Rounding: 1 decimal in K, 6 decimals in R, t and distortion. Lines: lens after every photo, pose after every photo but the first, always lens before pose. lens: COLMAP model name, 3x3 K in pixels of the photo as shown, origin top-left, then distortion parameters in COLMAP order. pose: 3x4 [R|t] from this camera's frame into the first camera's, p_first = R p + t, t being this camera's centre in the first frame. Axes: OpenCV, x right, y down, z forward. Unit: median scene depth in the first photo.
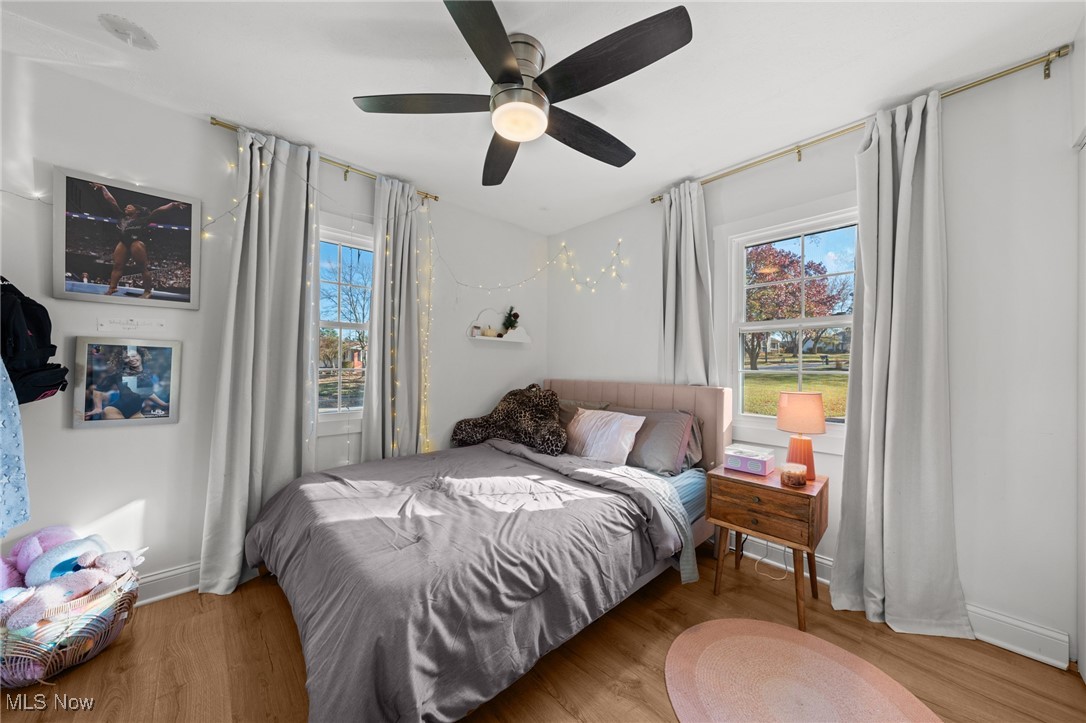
lens RADIAL K [[372.0, 0, 541.3], [0, 372.0, 363.0], [0, 0, 1]] dist [-0.001718, -0.000259]
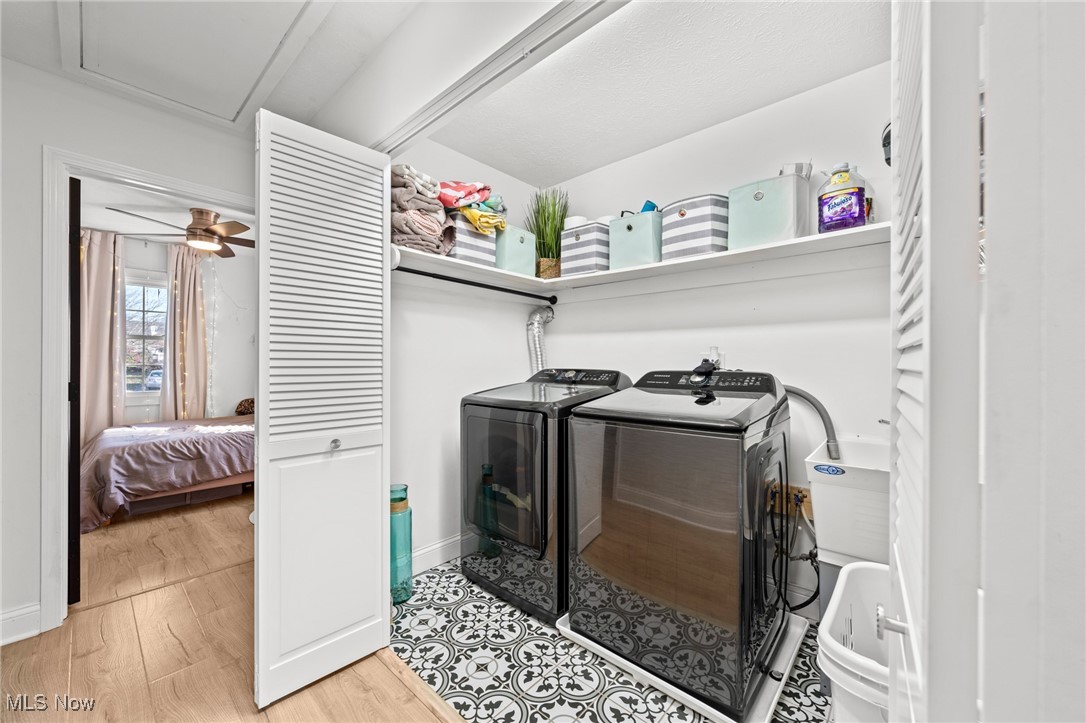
lens RADIAL K [[429.1, 0, 543.9], [0, 429.1, 360.7], [0, 0, 1]] dist [0.002072, 0.000937]
pose [[0.998205, -0.016564, 0.057555, 1.991002], [0.016468, 0.999862, 0.002145, 0.040838], [-0.057582, -0.001193, 0.998340, -1.766280]]
